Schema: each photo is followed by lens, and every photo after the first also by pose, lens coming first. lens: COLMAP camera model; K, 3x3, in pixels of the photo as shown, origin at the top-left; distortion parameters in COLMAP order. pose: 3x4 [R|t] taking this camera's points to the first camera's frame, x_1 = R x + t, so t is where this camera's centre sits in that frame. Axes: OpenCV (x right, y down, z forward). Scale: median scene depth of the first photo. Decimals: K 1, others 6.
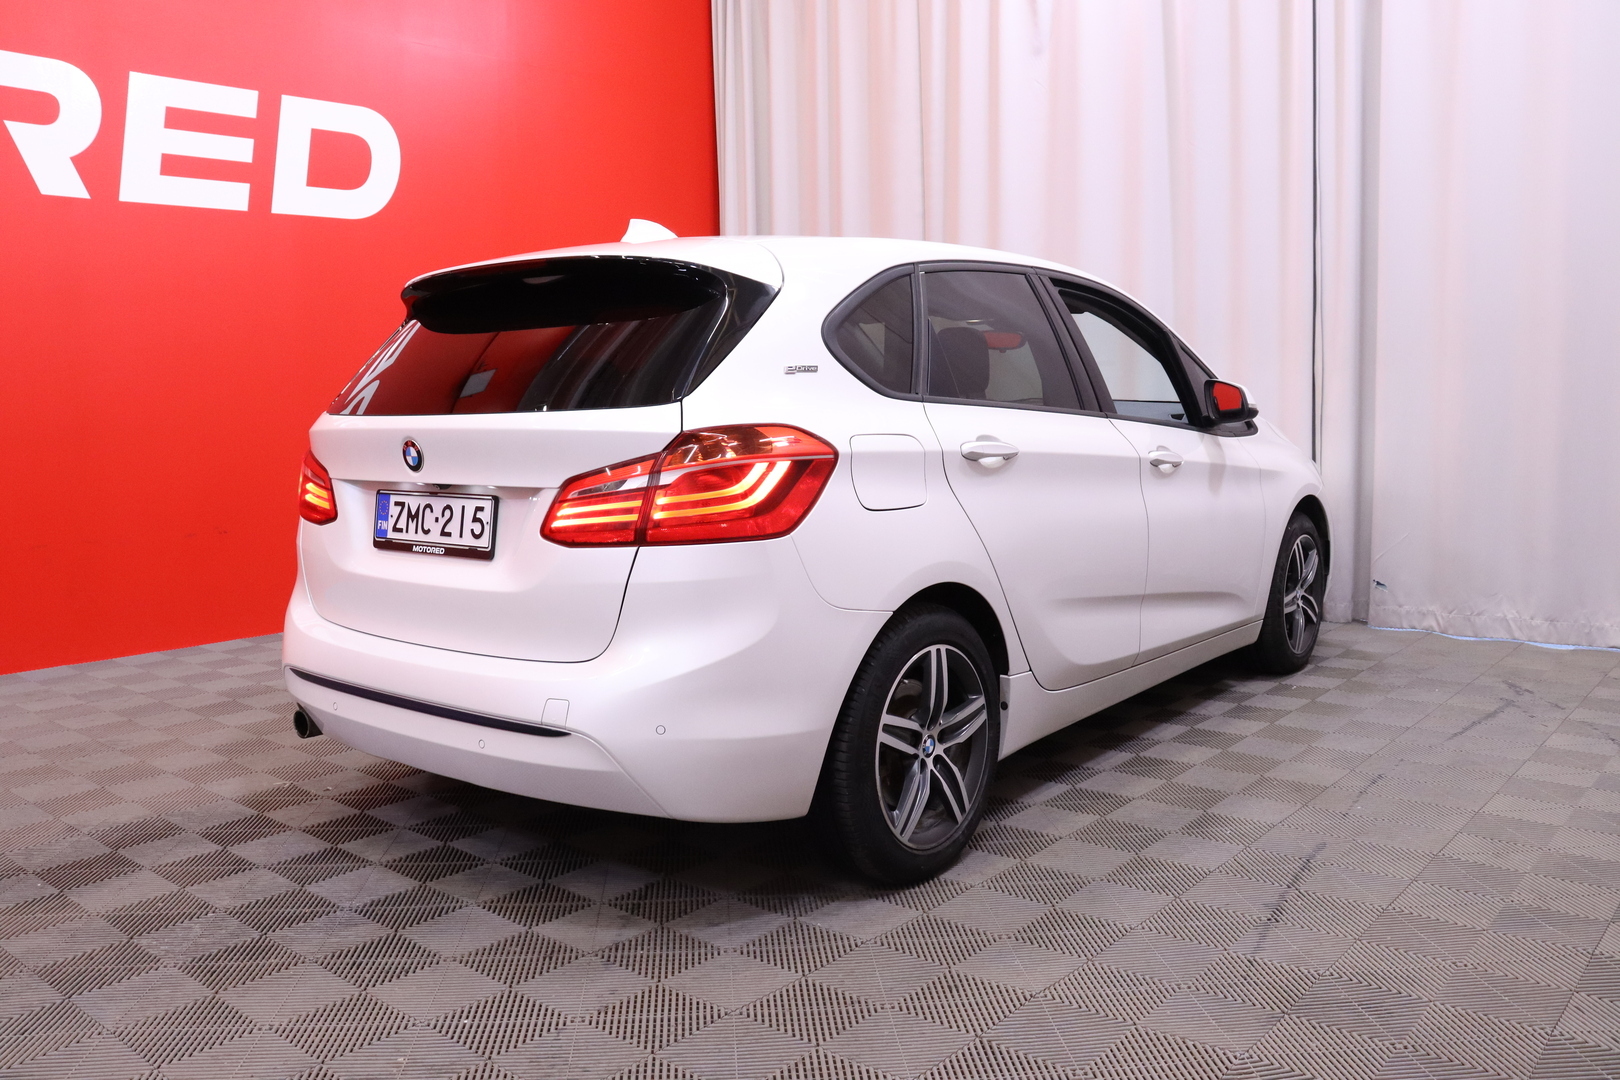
lens RADIAL K [[1351.4, 0, 814.7], [0, 1351.4, 537.5], [0, 0, 1]] dist [-0.125436, 0.050740]
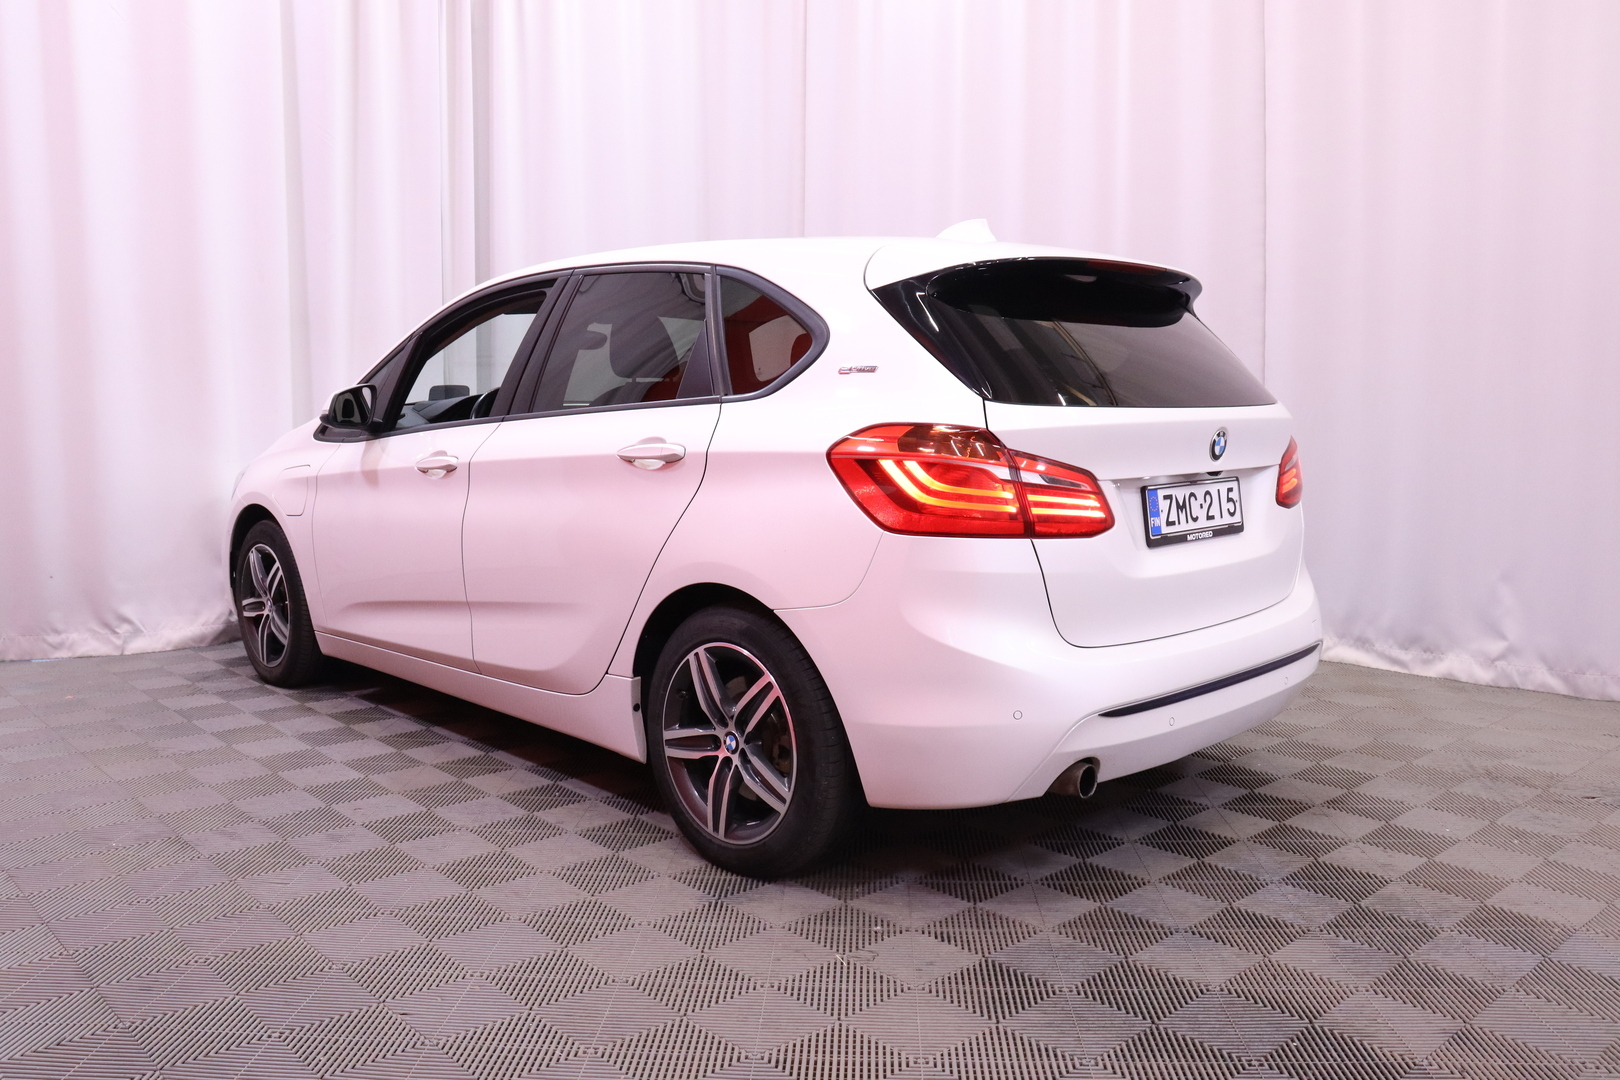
lens RADIAL K [[1351.4, 0, 813.0], [0, 1351.4, 543.3], [0, 0, 1]] dist [-0.125436, 0.050740]
pose [[0.110779, -0.103695, 0.988421, -1.364100], [0.104042, 0.990287, 0.092230, -0.113599], [-0.988384, 0.092620, 0.120491, 1.180921]]
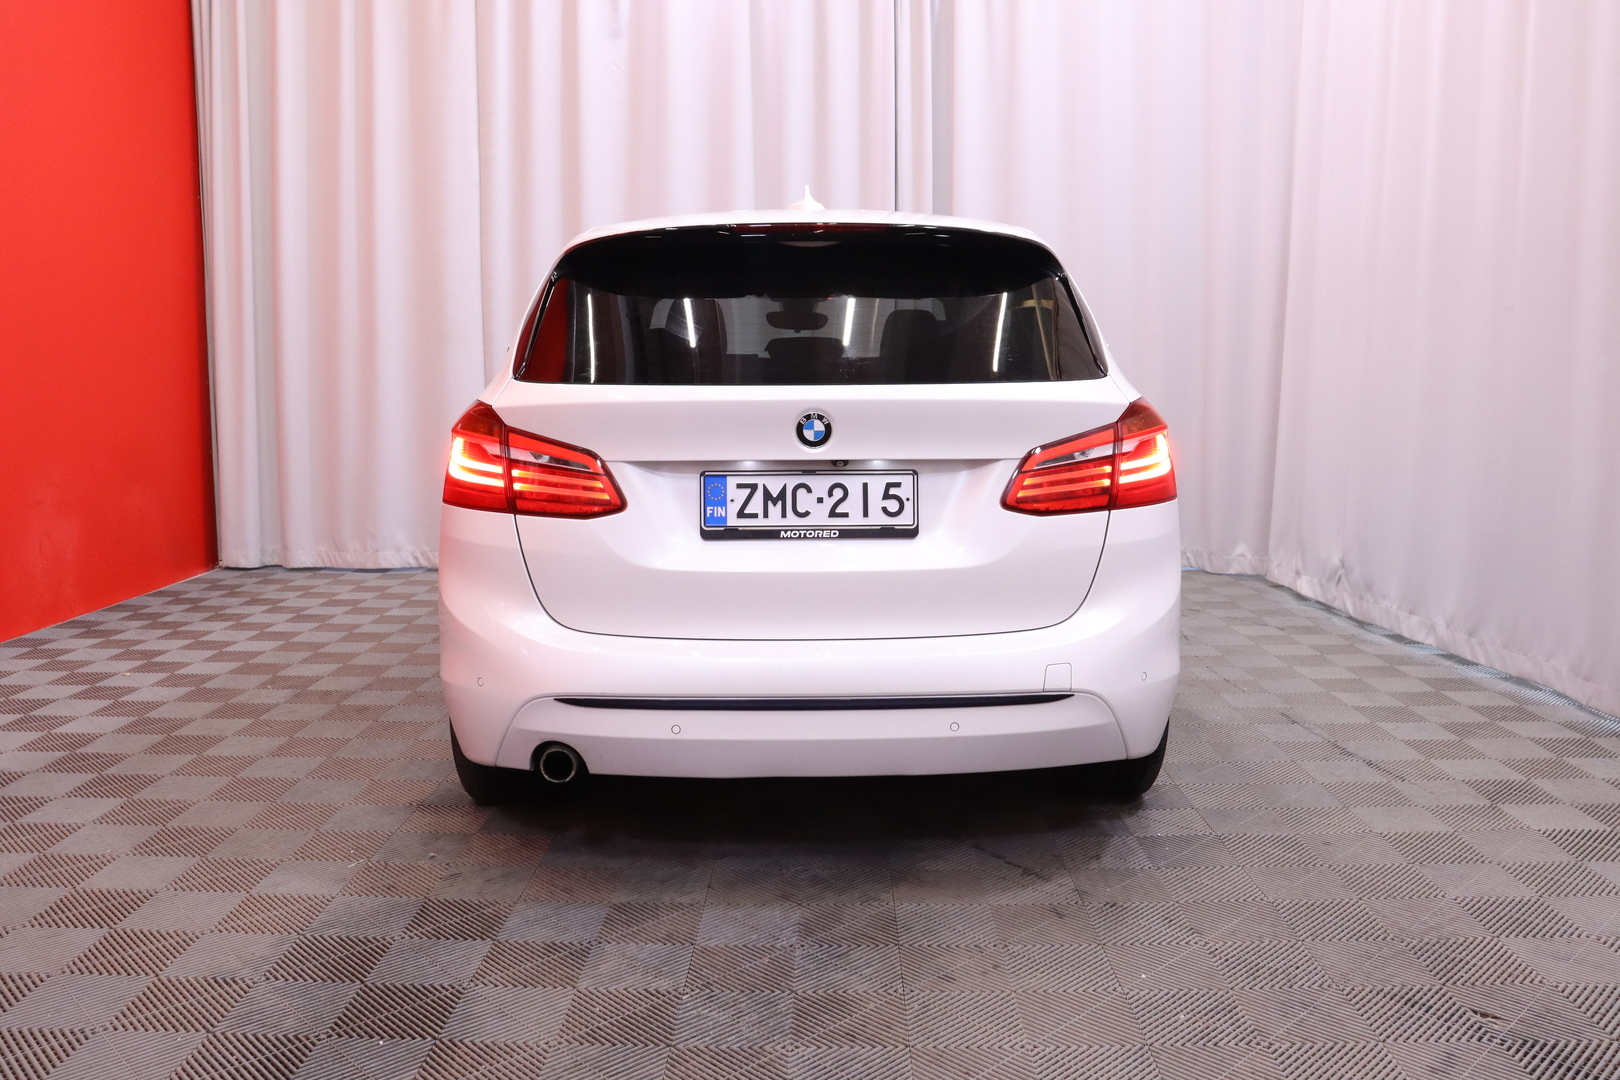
lens RADIAL K [[1351.4, 0, 754.3], [0, 1351.4, 551.5], [0, 0, 1]] dist [-0.125436, 0.050740]
pose [[0.771259, -0.074721, 0.632120, -0.902832], [0.060319, 0.997197, 0.044280, -0.021949], [-0.633657, 0.003978, 0.773604, 0.317861]]
